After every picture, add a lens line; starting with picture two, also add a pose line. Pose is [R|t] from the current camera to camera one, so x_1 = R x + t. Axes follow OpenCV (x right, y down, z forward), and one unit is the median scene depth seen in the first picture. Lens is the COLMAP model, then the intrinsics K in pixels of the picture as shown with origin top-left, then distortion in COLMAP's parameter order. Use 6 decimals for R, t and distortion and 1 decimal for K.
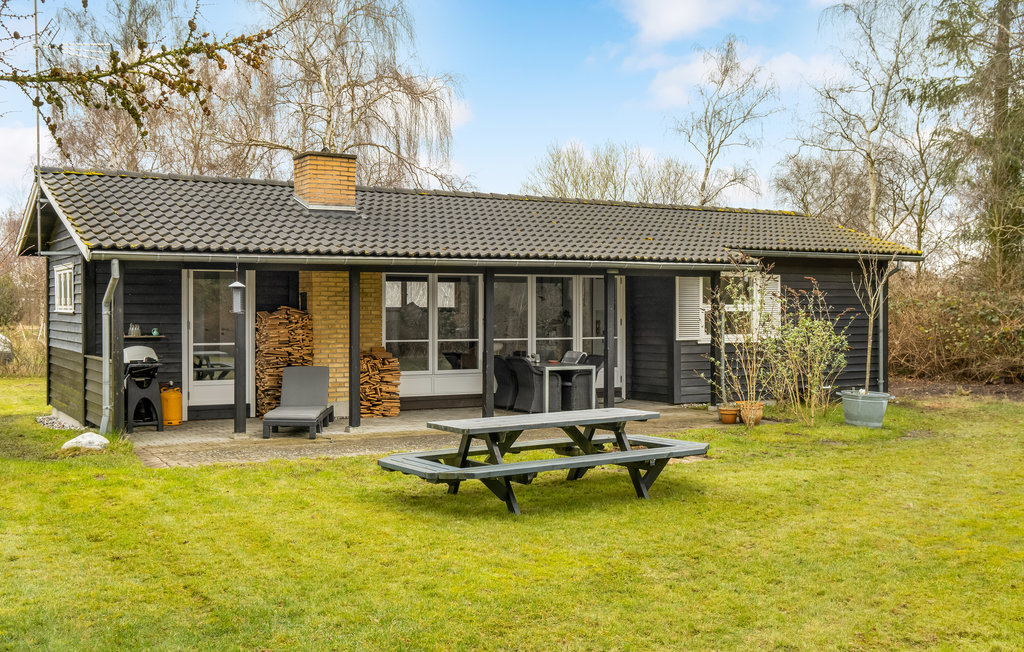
lens RADIAL K [[1108.8, 0, 512.0], [0, 1108.8, 326.0], [0, 0, 1]] dist [-0.000407, -0.005566]
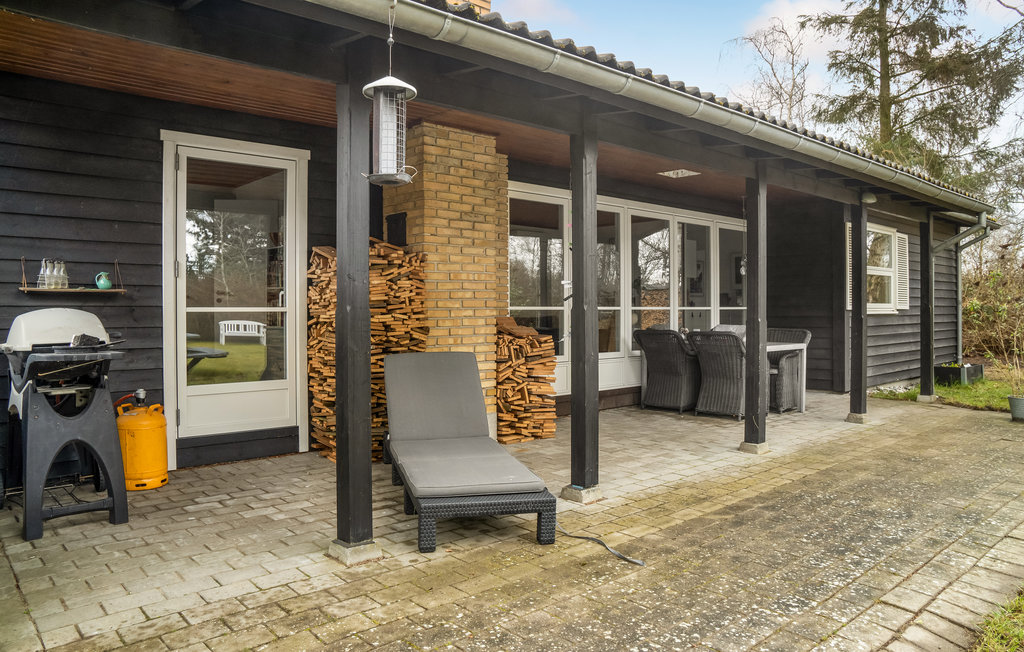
lens RADIAL K [[742.9, 0, 512.0], [0, 742.9, 326.0], [0, 0, 1]] dist [-0.080684, 0.003027]
pose [[0.980653, -0.009203, 0.195537, -0.207809], [0.007752, 0.999936, 0.008185, 0.021675], [-0.195600, -0.006511, 0.980662, 0.651990]]
